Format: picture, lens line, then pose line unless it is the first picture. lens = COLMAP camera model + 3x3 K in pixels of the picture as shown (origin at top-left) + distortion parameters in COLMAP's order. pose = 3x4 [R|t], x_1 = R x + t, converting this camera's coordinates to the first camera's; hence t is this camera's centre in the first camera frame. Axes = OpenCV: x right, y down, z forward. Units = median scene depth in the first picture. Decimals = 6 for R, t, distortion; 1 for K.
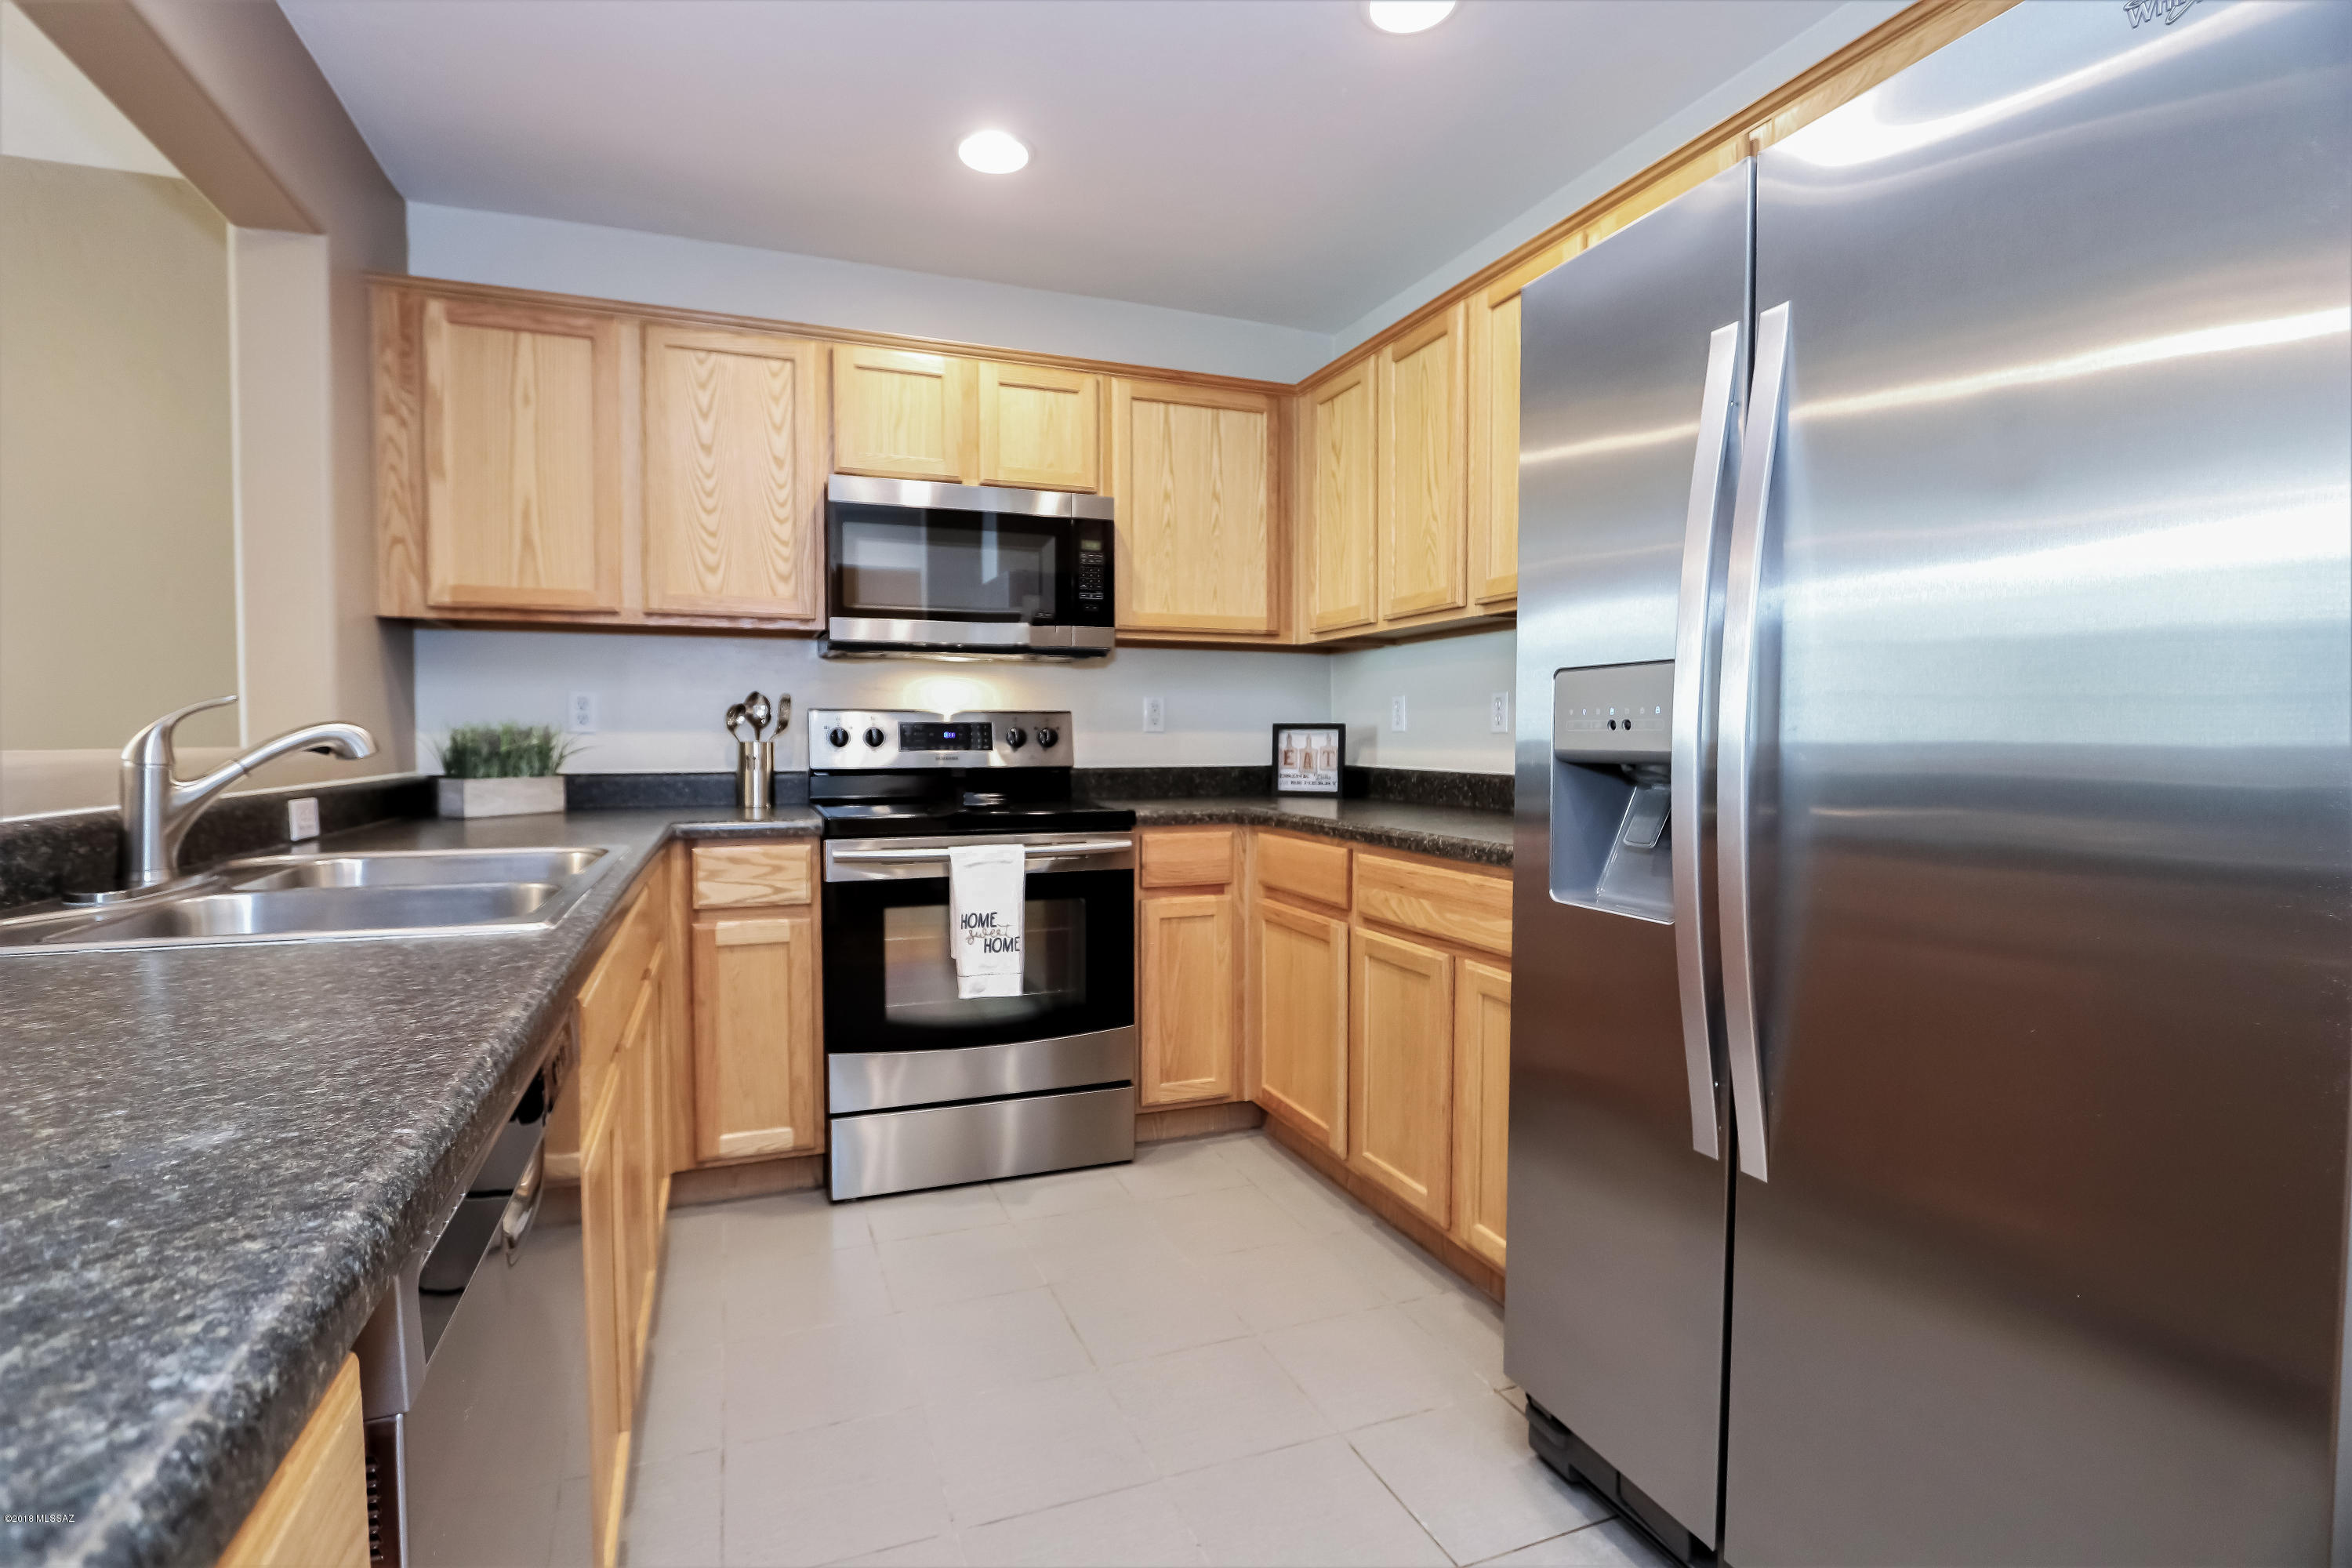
lens RADIAL K [[1089.8, 0, 1150.4], [0, 1089.8, 778.5], [0, 0, 1]] dist [-0.018177, 0.004075]
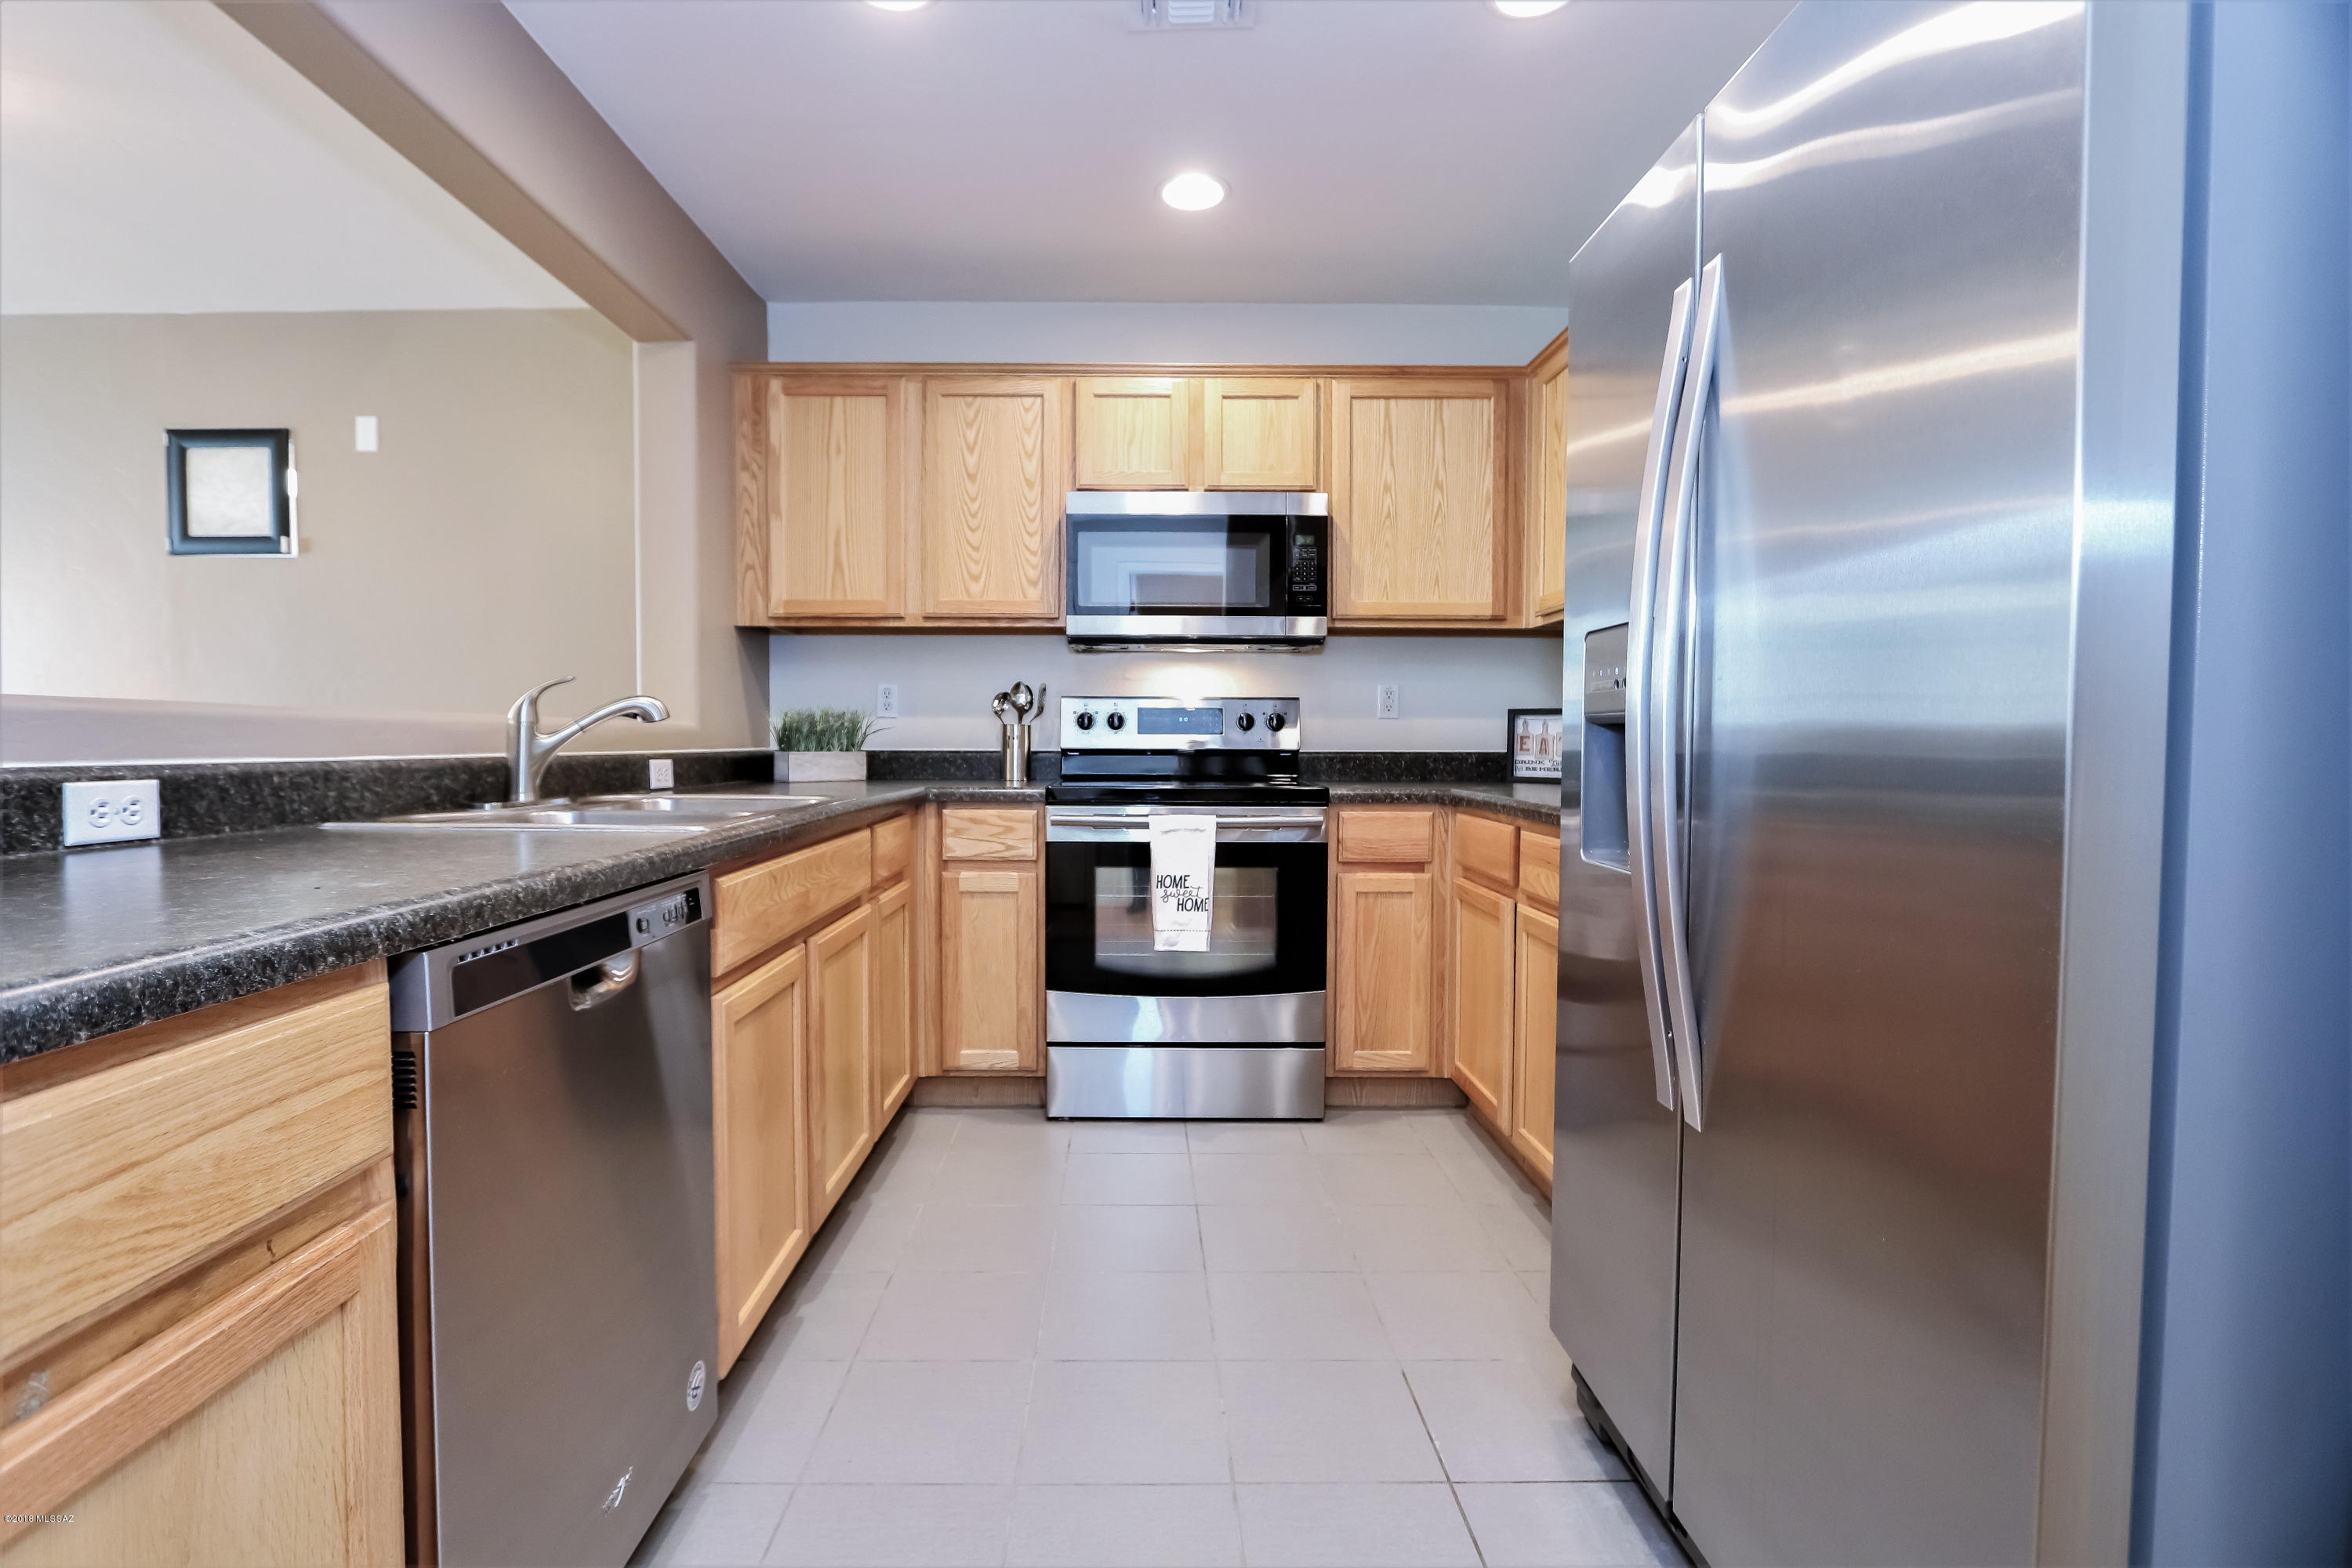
lens RADIAL K [[1085.3, 0, 1148.3], [0, 1085.3, 776.8], [0, 0, 1]] dist [-0.018653, 0.000630]
pose [[0.939487, 0.014856, -0.342261, 0.185615], [-0.016447, 0.999863, -0.001746, 0.023914], [0.342188, 0.007270, 0.939603, -0.050218]]
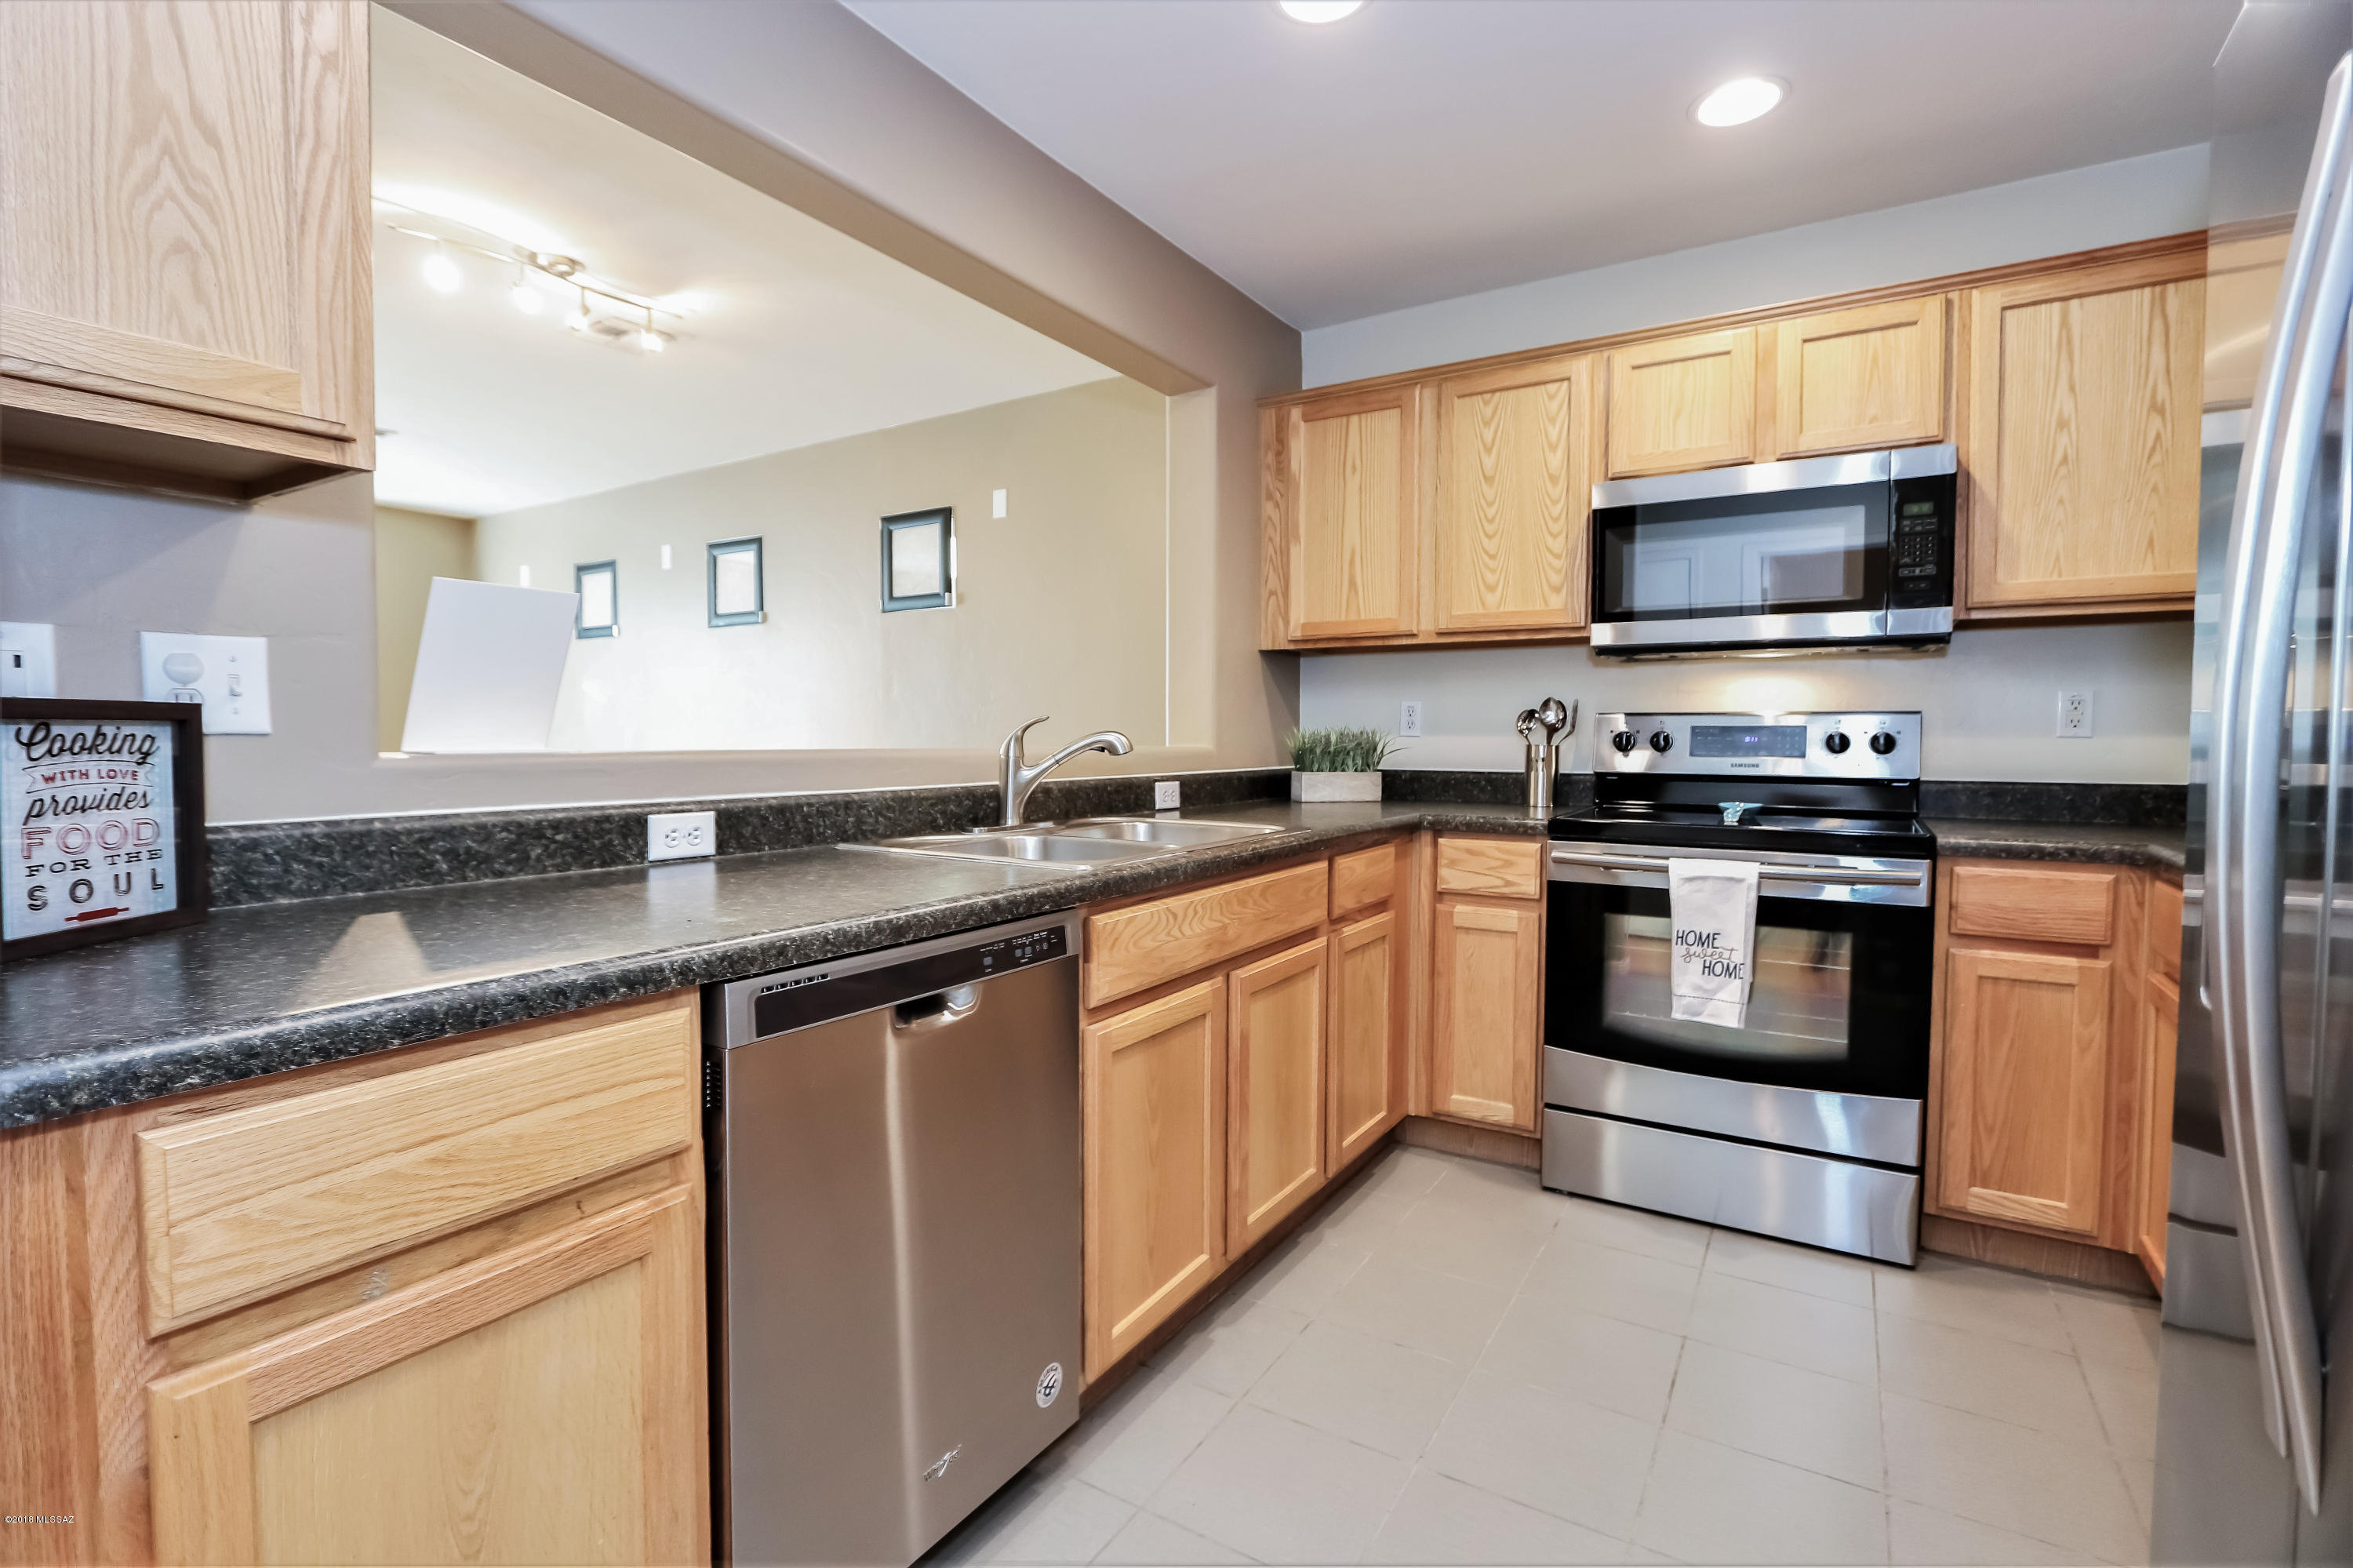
lens RADIAL K [[1090.3, 0, 1150.9], [0, 1090.3, 778.5], [0, 0, 1]] dist [-0.018177, 0.004075]
pose [[0.601729, 0.033497, -0.797998, 0.279399], [-0.032946, 0.999311, 0.017104, -0.007111], [0.798021, 0.015999, 0.602418, 0.060427]]
